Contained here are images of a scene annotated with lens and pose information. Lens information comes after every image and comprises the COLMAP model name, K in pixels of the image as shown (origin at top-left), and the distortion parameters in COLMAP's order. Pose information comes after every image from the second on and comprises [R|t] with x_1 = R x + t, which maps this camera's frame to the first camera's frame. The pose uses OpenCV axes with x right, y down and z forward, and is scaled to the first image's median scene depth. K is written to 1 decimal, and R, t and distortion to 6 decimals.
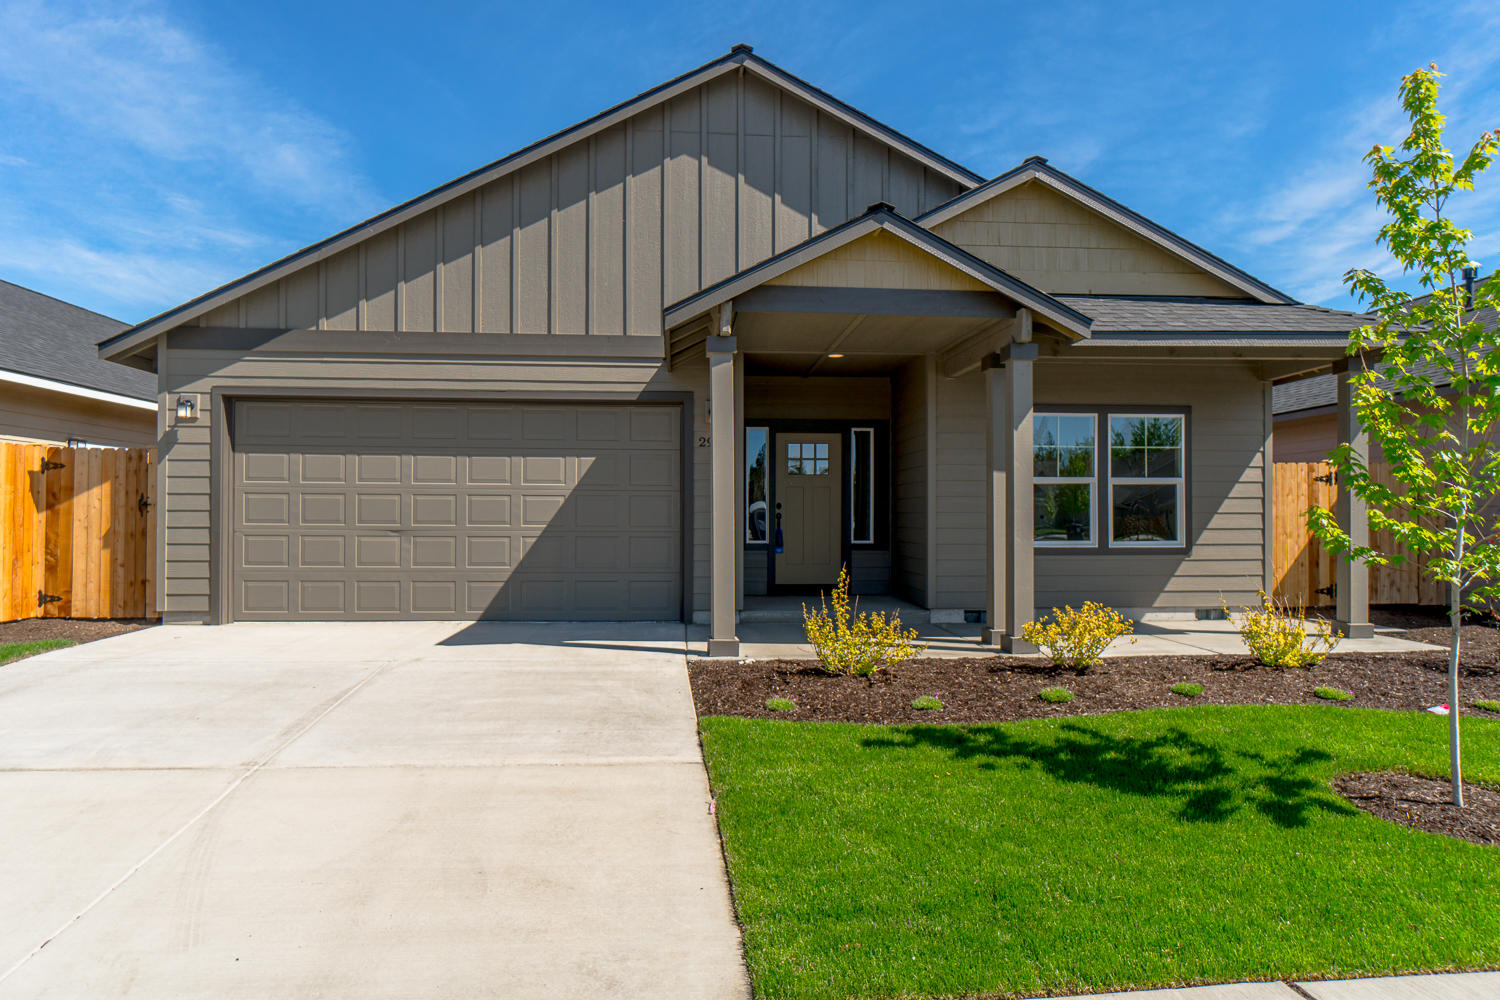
lens RADIAL K [[900.0, 0, 751.6], [0, 900.0, 510.0], [0, 0, 1]] dist [-0.010476, -0.002537]
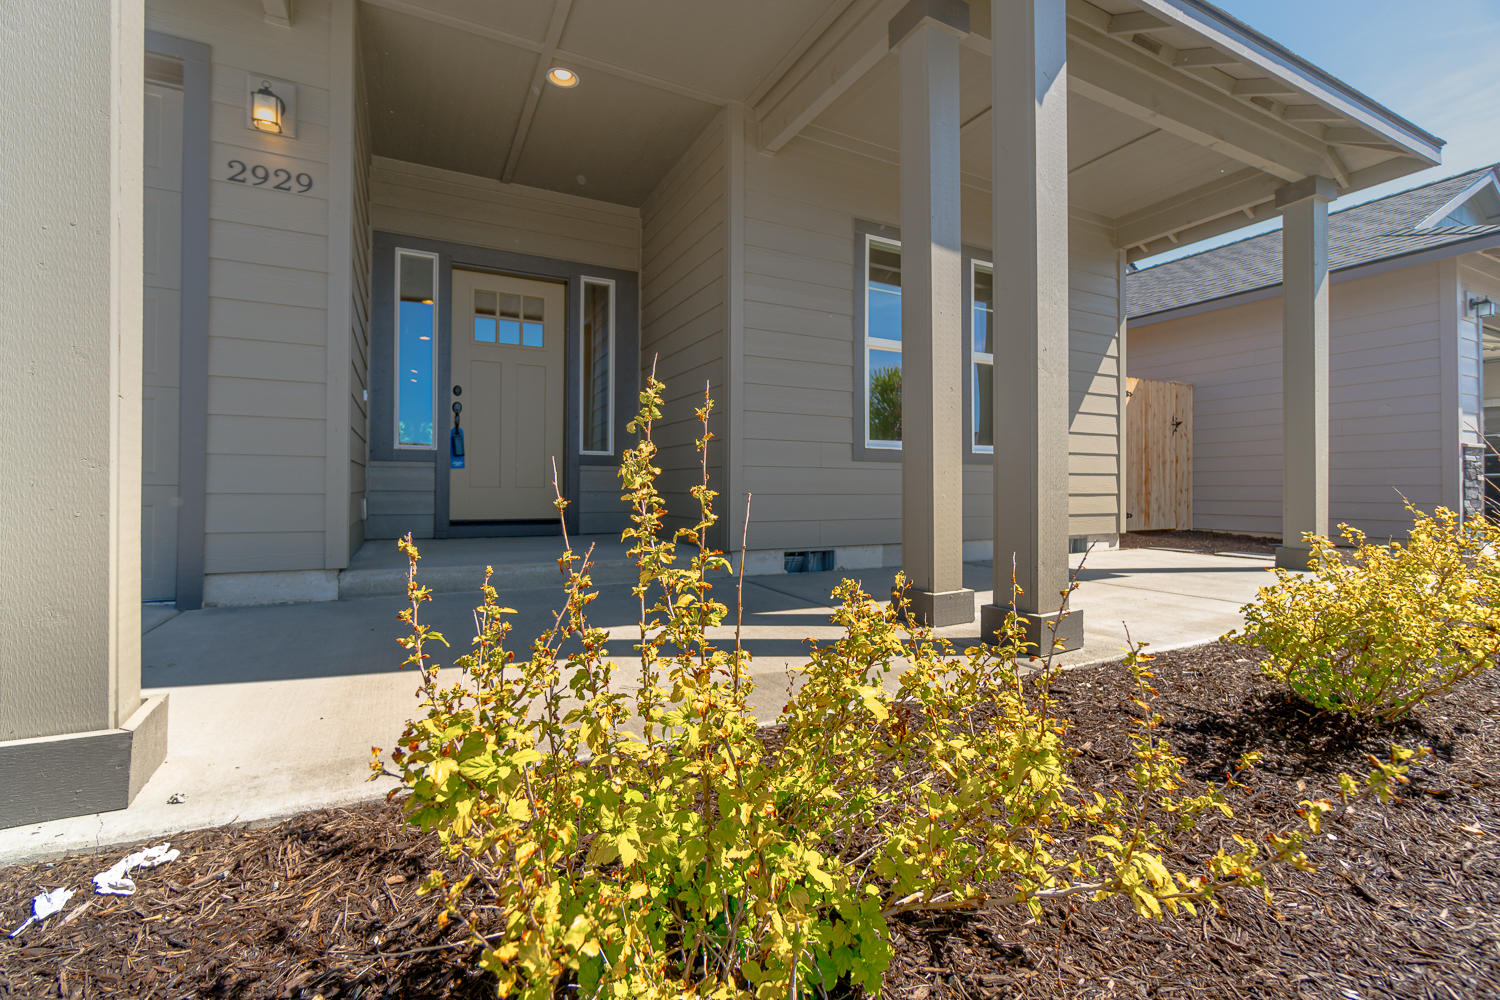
lens RADIAL K [[651.5, 0, 747.0], [0, 651.5, 483.2], [0, 0, 1]] dist [-0.008501, 0.000023]
pose [[0.920098, 0.005770, 0.391645, 0.048061], [-0.007866, 0.999962, 0.003747, 0.068070], [-0.391608, -0.006528, 0.920109, 0.645960]]
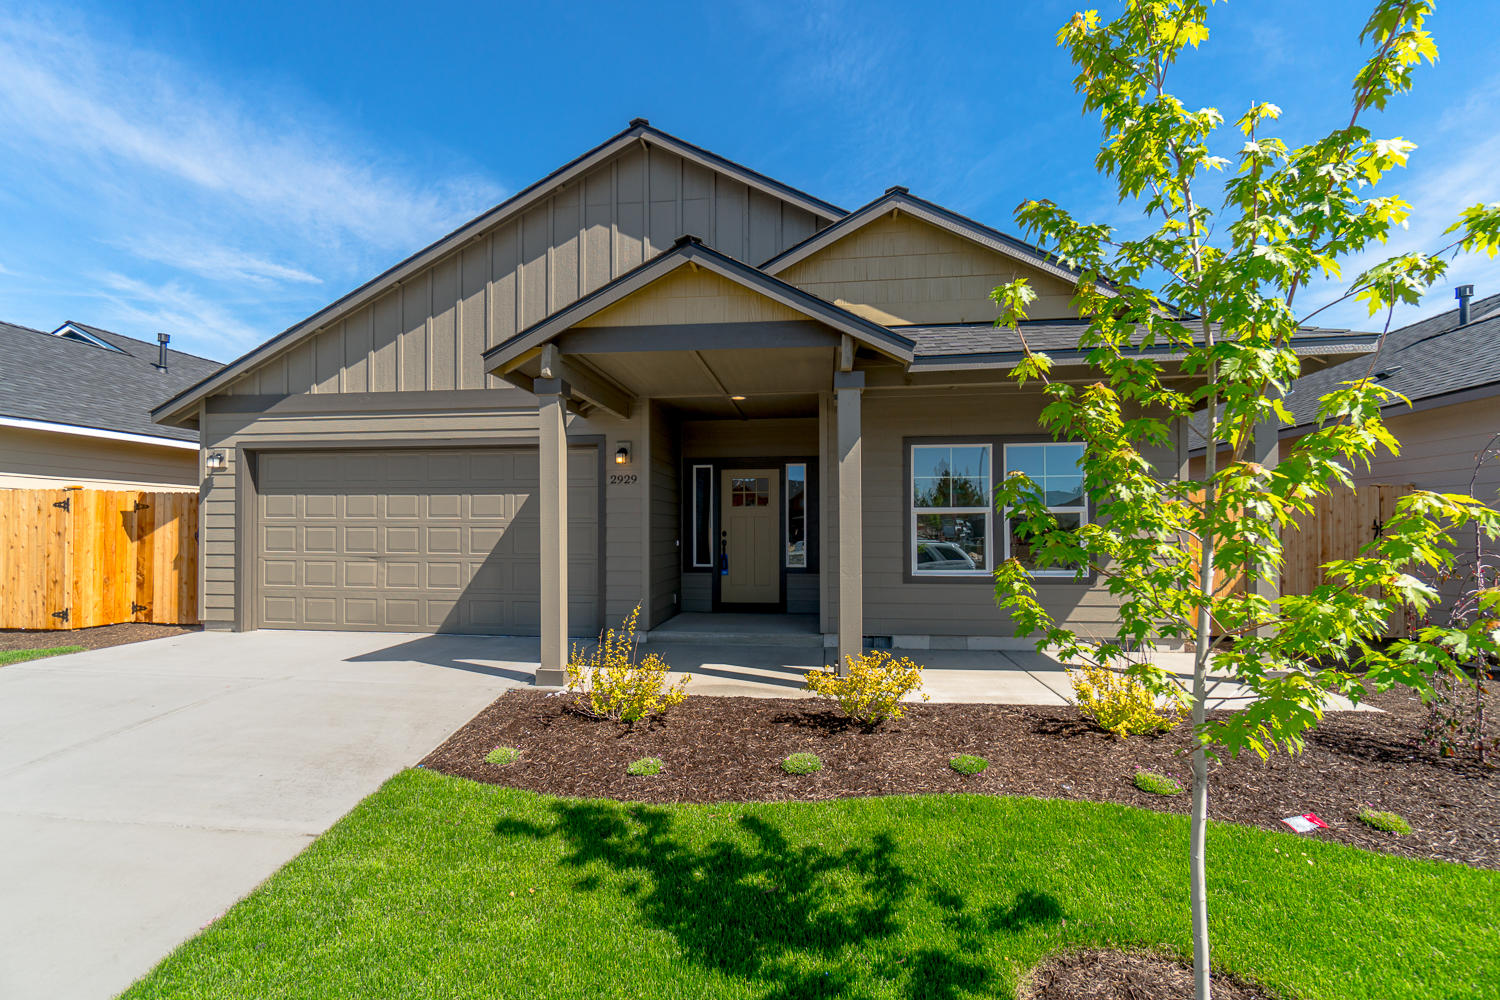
lens RADIAL K [[651.5, 0, 748.4], [0, 651.5, 523.9], [0, 0, 1]] dist [-0.008501, 0.000023]
pose [[0.980623, -0.004569, -0.195853, 0.275502], [0.003941, 0.999986, -0.003598, -0.017061], [0.195866, 0.002756, 0.980627, 0.245306]]
